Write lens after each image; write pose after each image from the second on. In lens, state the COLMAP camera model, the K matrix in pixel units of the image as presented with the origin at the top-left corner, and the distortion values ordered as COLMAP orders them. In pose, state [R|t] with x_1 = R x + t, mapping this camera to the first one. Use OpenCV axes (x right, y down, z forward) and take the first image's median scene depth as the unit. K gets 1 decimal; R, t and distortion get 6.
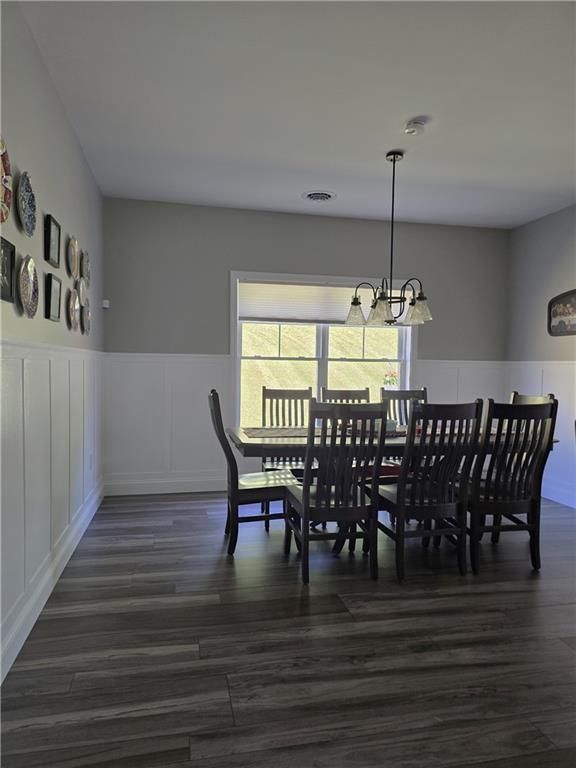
lens RADIAL K [[521.4, 0, 285.2], [0, 521.4, 386.1], [0, 0, 1]] dist [0.038899, -0.030439]
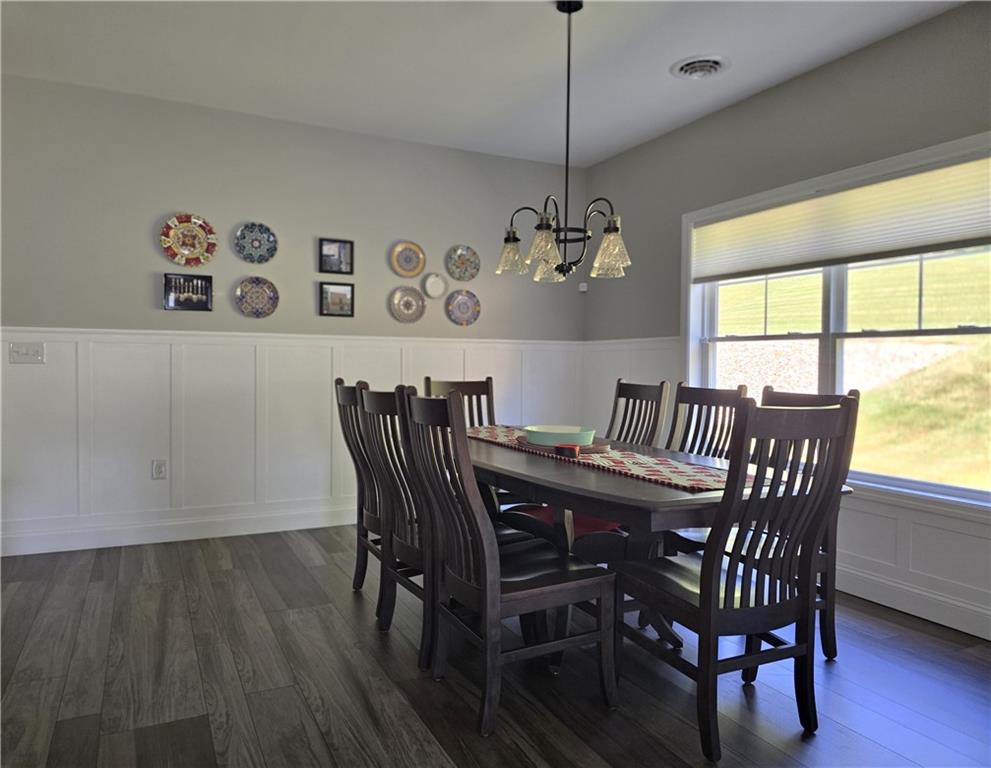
lens RADIAL K [[698.4, 0, 489.9], [0, 698.4, 382.0], [0, 0, 1]] dist [0.034125, 0.002016]
pose [[0.219637, 0.014374, -0.975476, 1.398832], [-0.029967, 0.999519, 0.007981, 0.001286], [0.975121, 0.027479, 0.219962, 1.041881]]
